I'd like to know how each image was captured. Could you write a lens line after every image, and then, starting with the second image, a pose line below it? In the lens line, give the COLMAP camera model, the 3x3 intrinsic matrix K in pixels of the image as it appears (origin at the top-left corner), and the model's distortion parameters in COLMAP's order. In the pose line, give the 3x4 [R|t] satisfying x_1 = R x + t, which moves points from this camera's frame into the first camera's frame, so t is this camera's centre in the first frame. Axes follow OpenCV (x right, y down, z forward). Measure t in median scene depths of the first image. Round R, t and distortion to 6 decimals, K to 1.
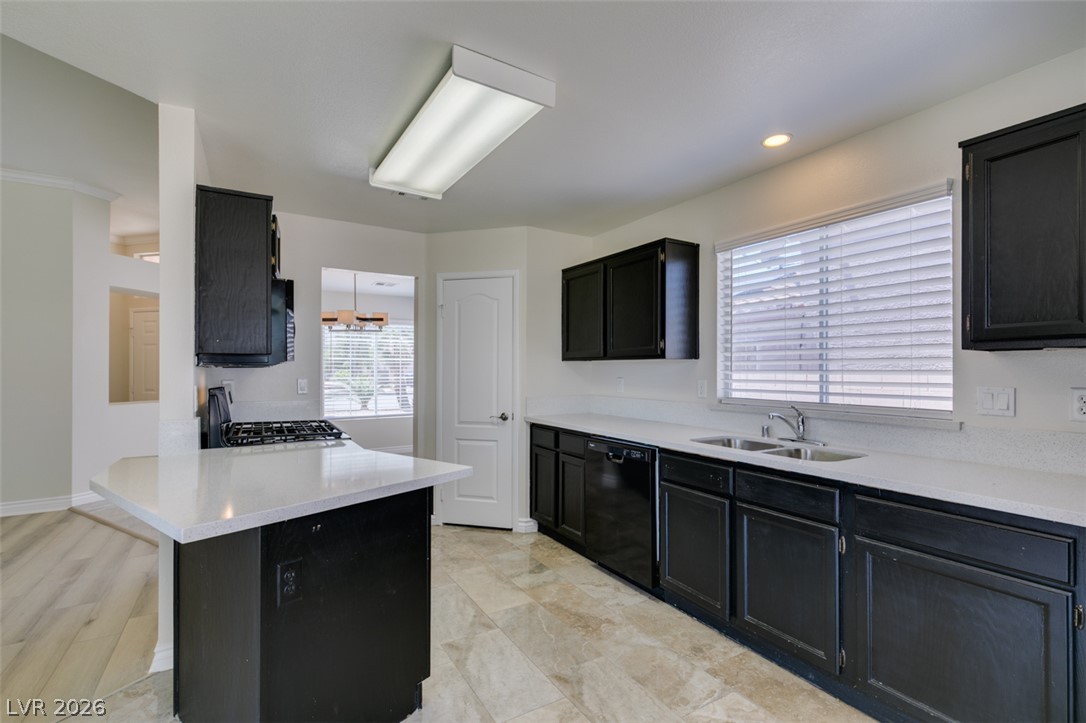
lens RADIAL K [[487.5, 0, 540.5], [0, 487.5, 373.1], [0, 0, 1]] dist [0.008804, -0.000071]
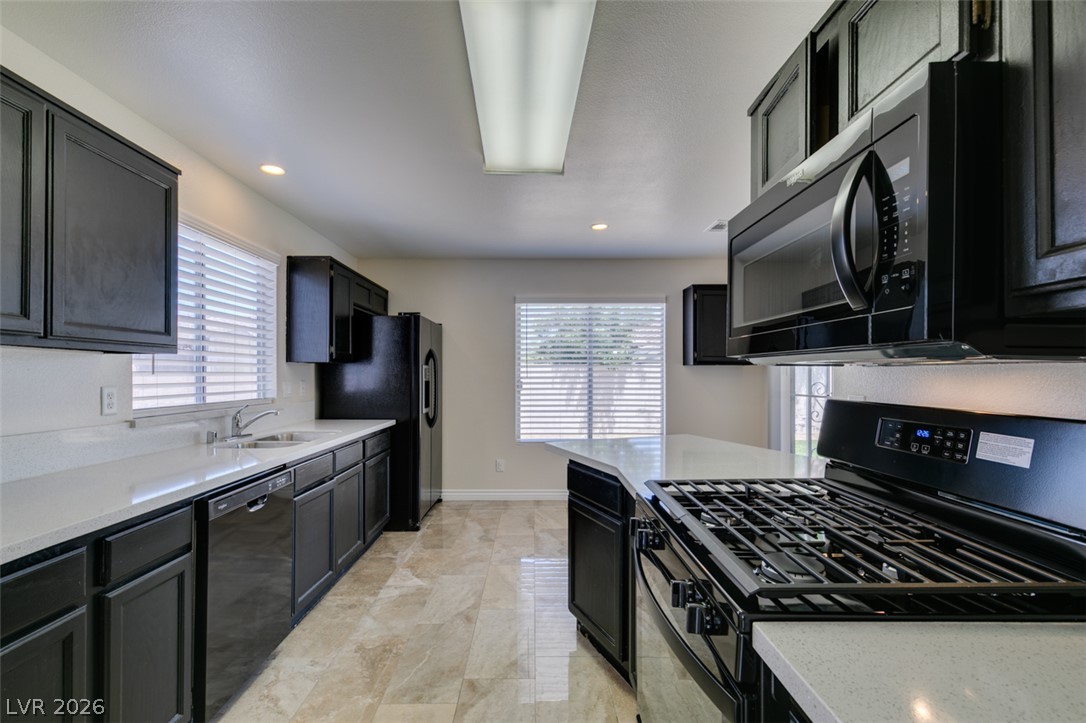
lens RADIAL K [[472.1, 0, 543.0], [0, 472.1, 361.5], [0, 0, 1]] dist [-0.000438, -0.000021]
pose [[-0.867391, 0.007419, 0.497573, -0.581696], [-0.004586, 0.999727, -0.022901, -0.009306], [-0.497607, -0.022147, -0.867120, 1.562387]]
